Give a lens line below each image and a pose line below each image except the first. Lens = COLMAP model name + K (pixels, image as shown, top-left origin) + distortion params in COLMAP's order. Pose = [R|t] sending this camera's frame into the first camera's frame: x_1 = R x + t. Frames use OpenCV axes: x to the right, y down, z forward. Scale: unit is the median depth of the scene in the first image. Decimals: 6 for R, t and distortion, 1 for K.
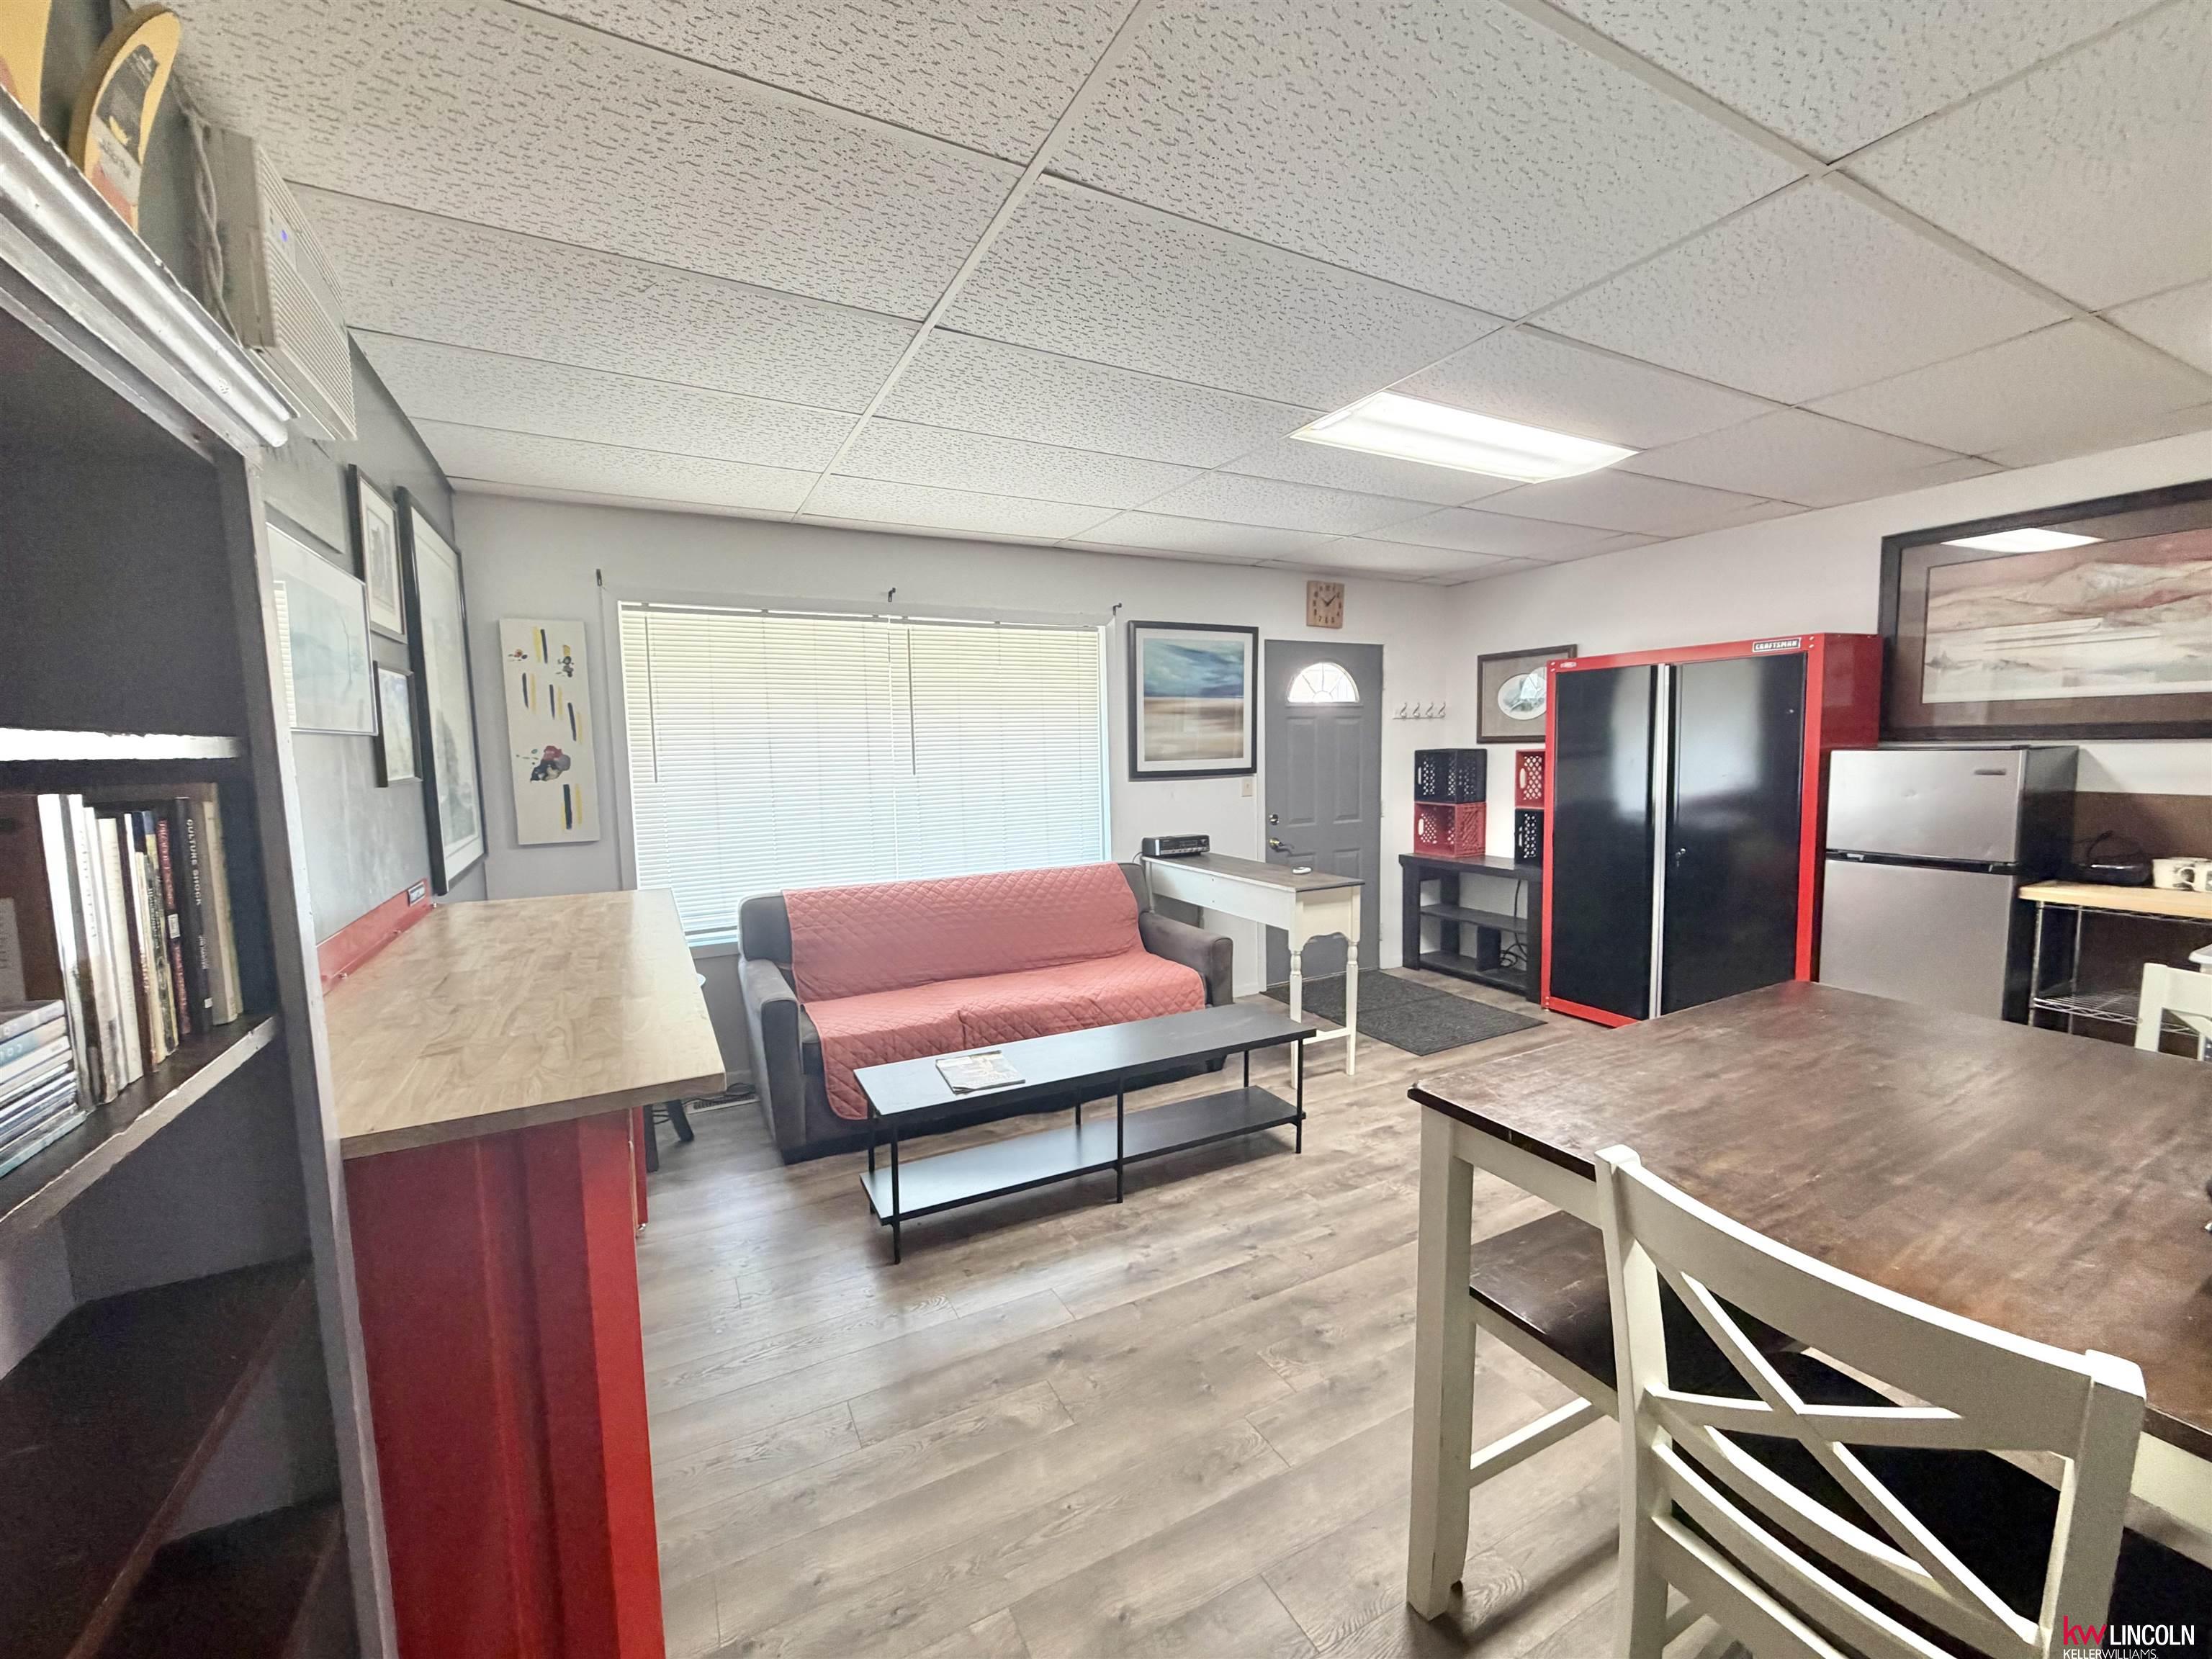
lens RADIAL K [[883.6, 0, 1098.3], [0, 883.6, 828.8], [0, 0, 1]] dist [-0.000695, 0.000090]
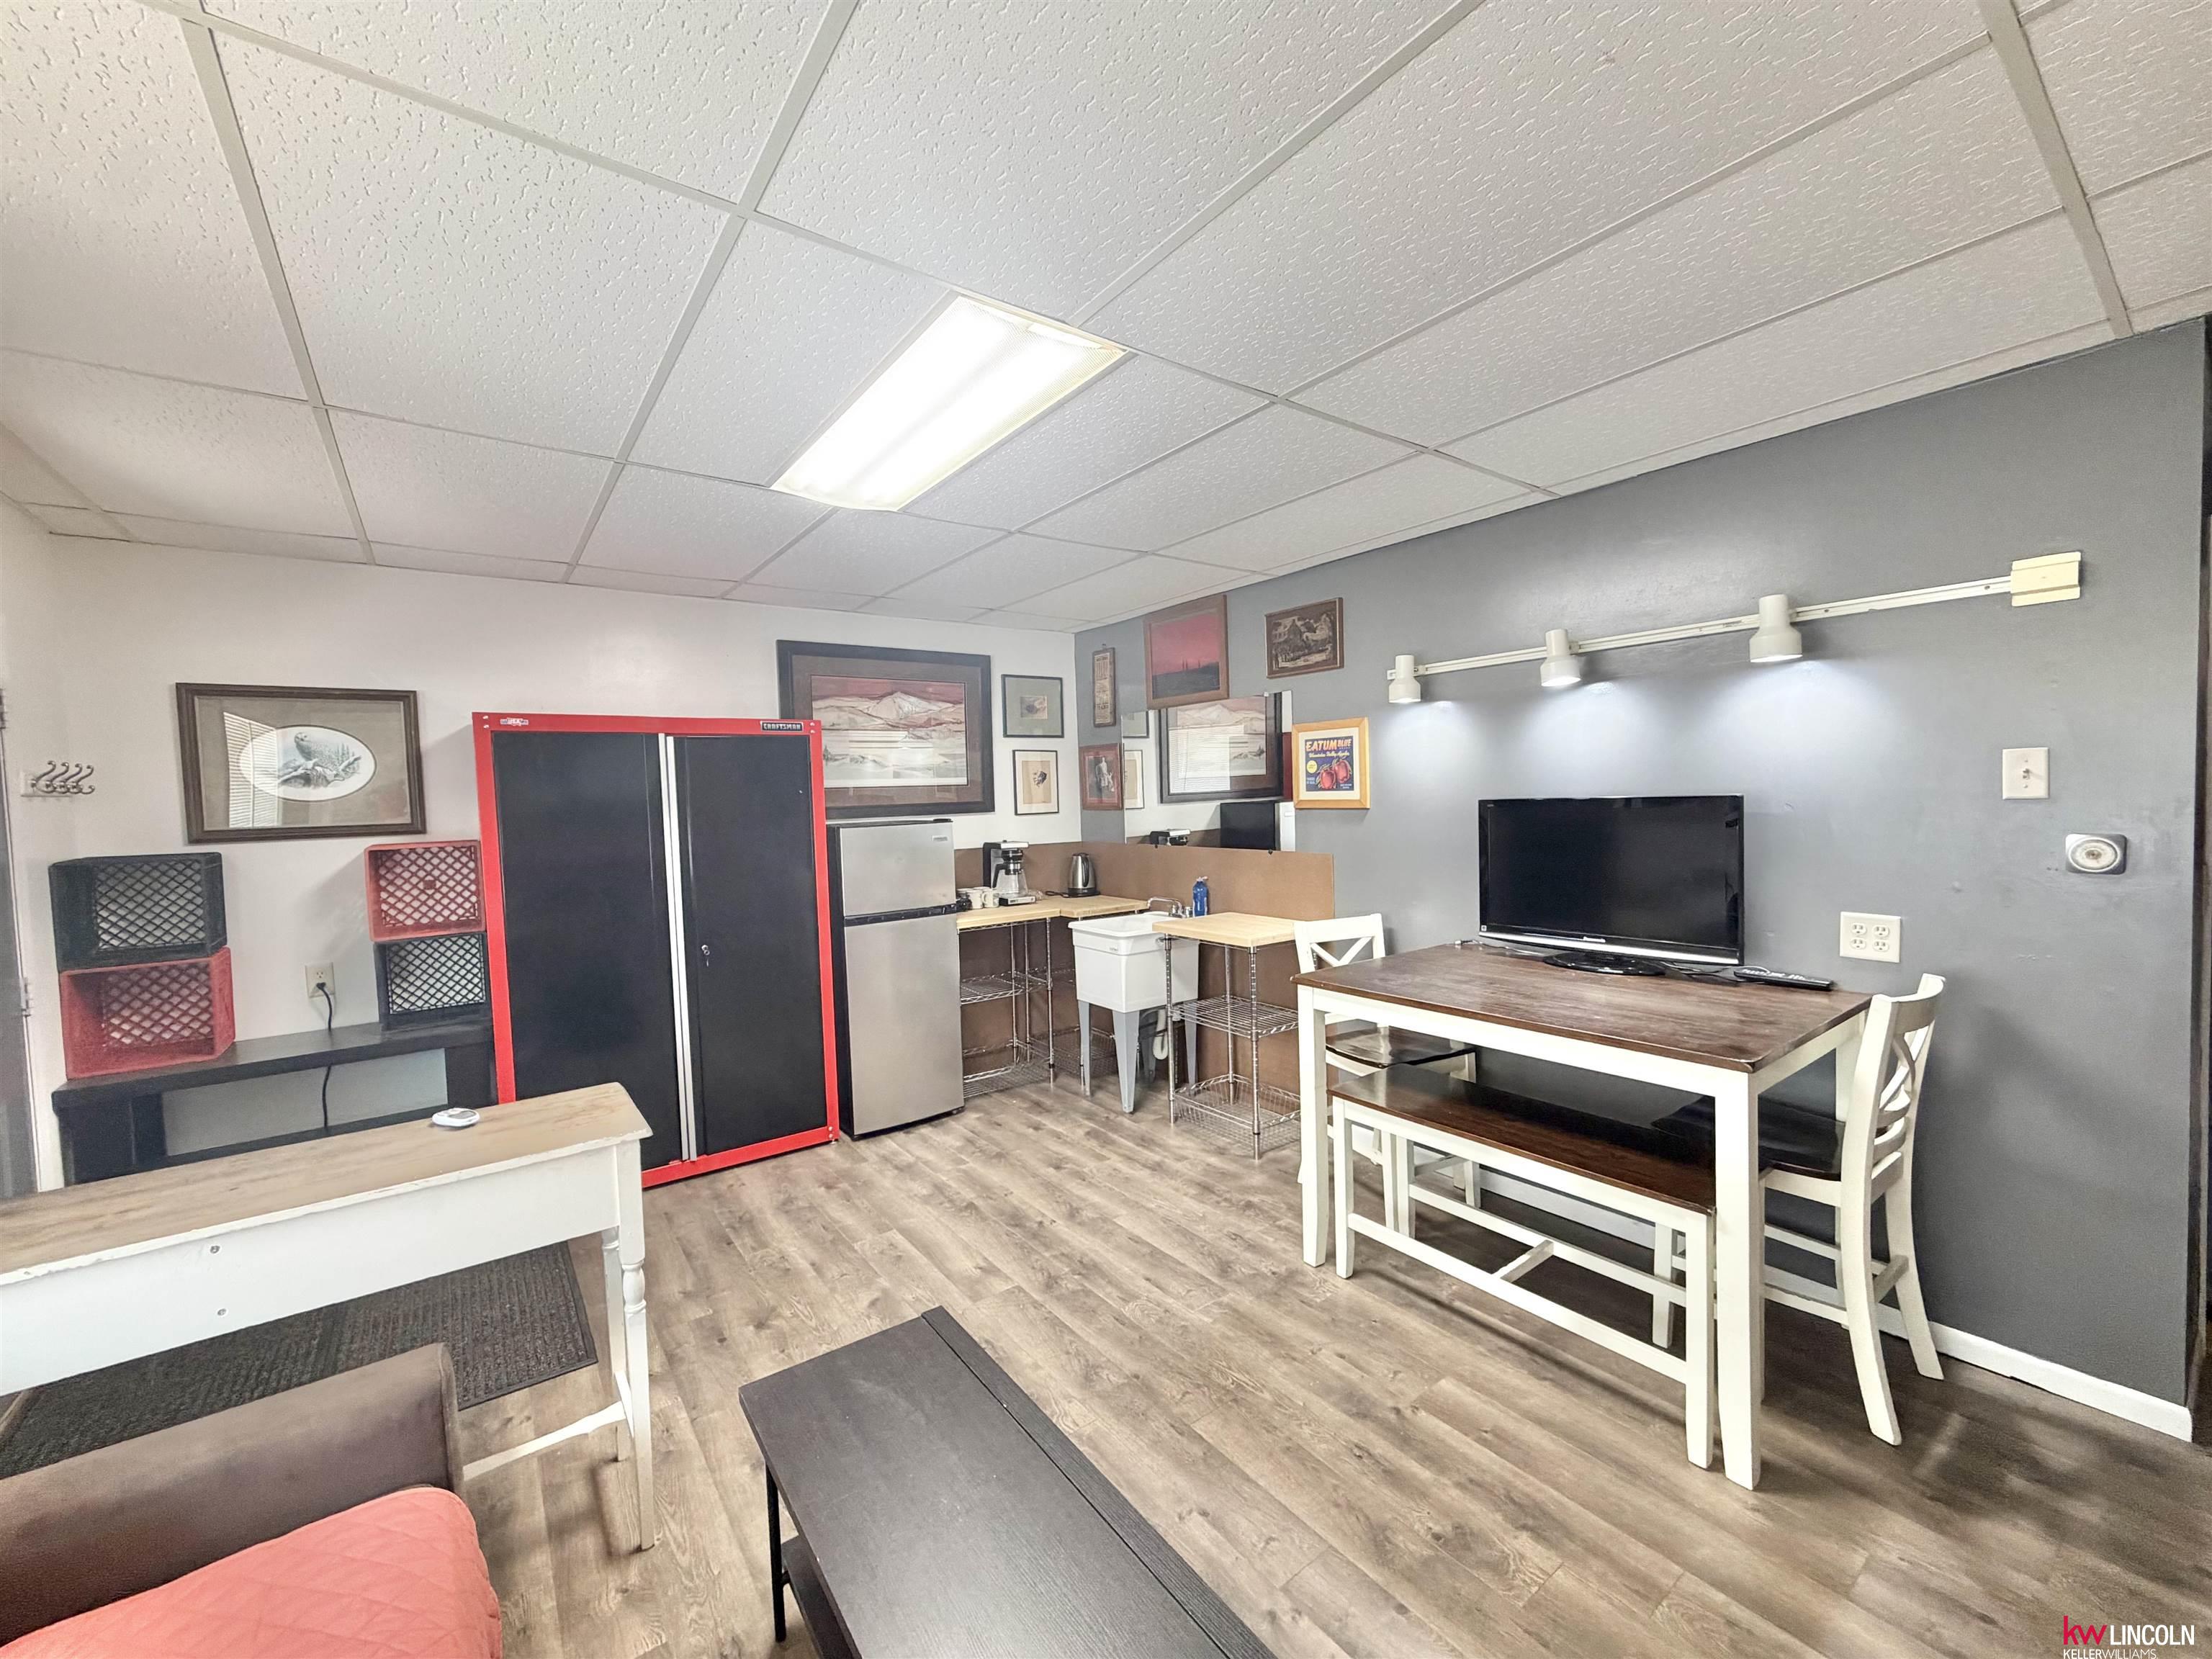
lens RADIAL K [[883.6, 0, 1098.3], [0, 883.6, 828.8], [0, 0, 1]] dist [-0.000695, 0.000090]
pose [[-0.149169, -0.016131, 0.988680, -0.327393], [0.128681, 0.991047, 0.035584, -0.090652], [-0.980403, 0.132532, -0.145757, 0.900211]]
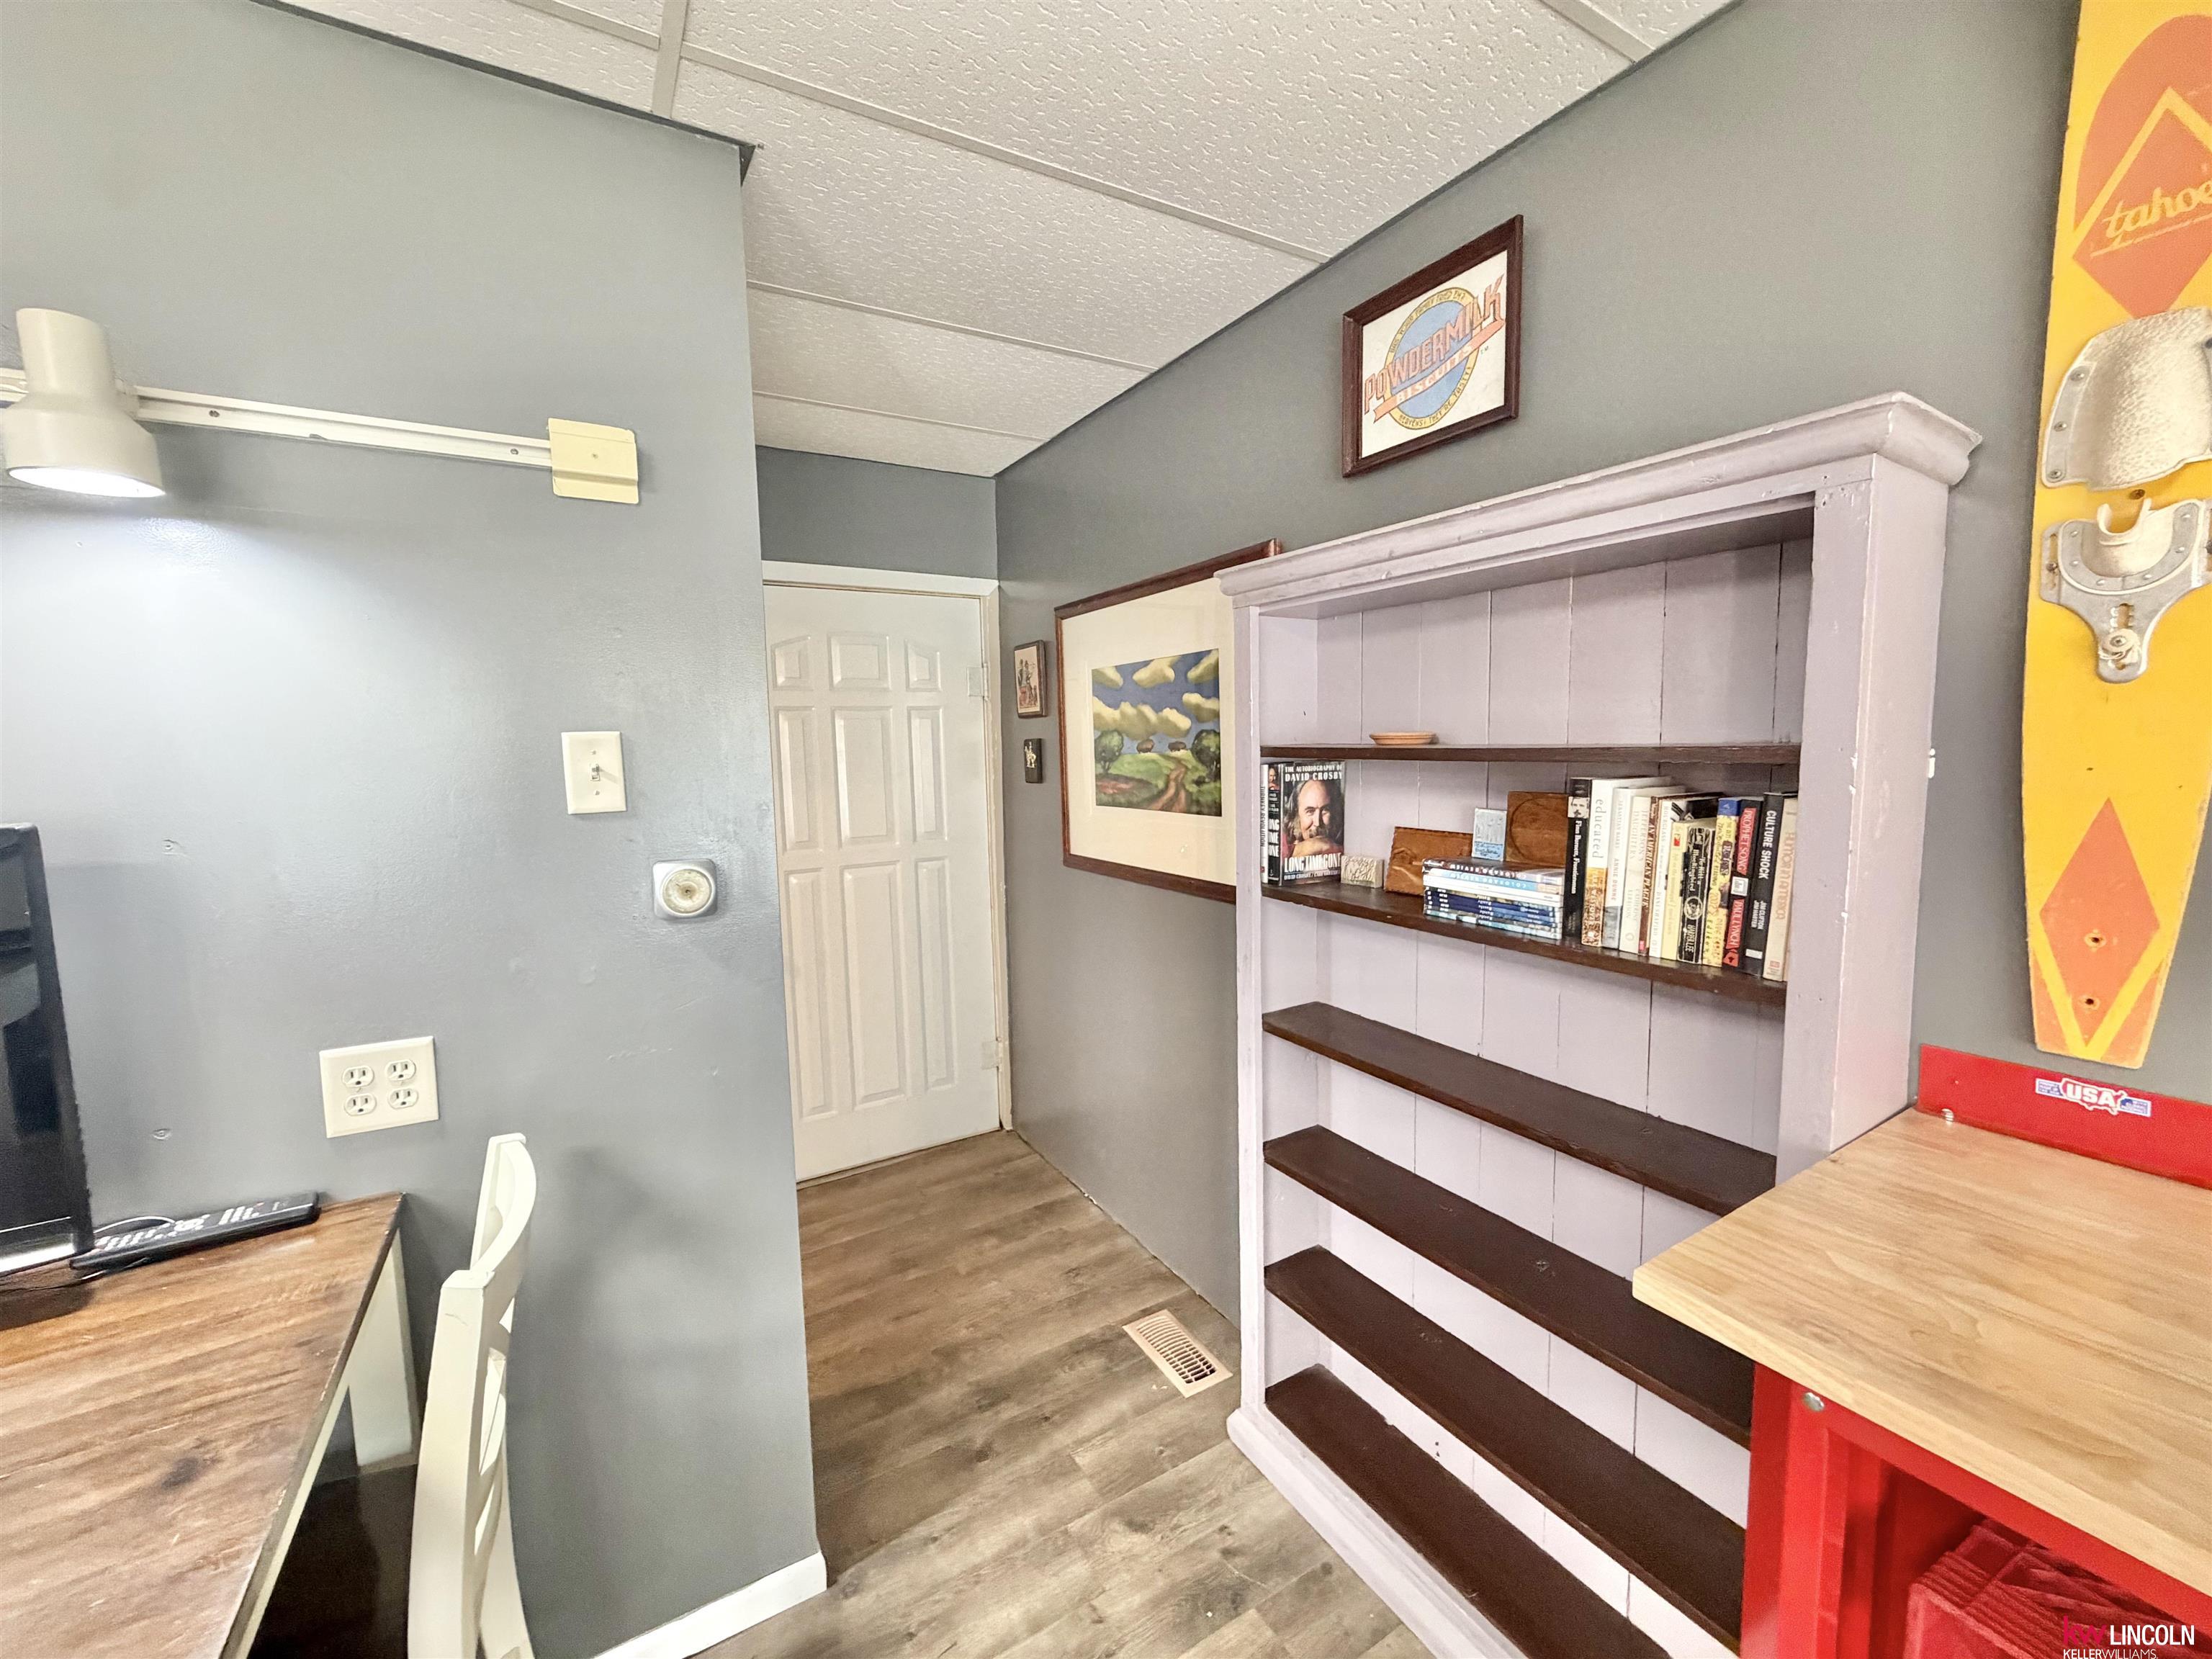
lens RADIAL K [[874.8, 0, 1108.0], [0, 874.8, 835.2], [0, 0, 1]] dist [-0.011394, 0.000003]
pose [[-0.997508, 0.042420, -0.056385, -0.000978], [0.030509, 0.979841, 0.197434, -0.063873], [0.063623, 0.195221, -0.978693, 0.547607]]
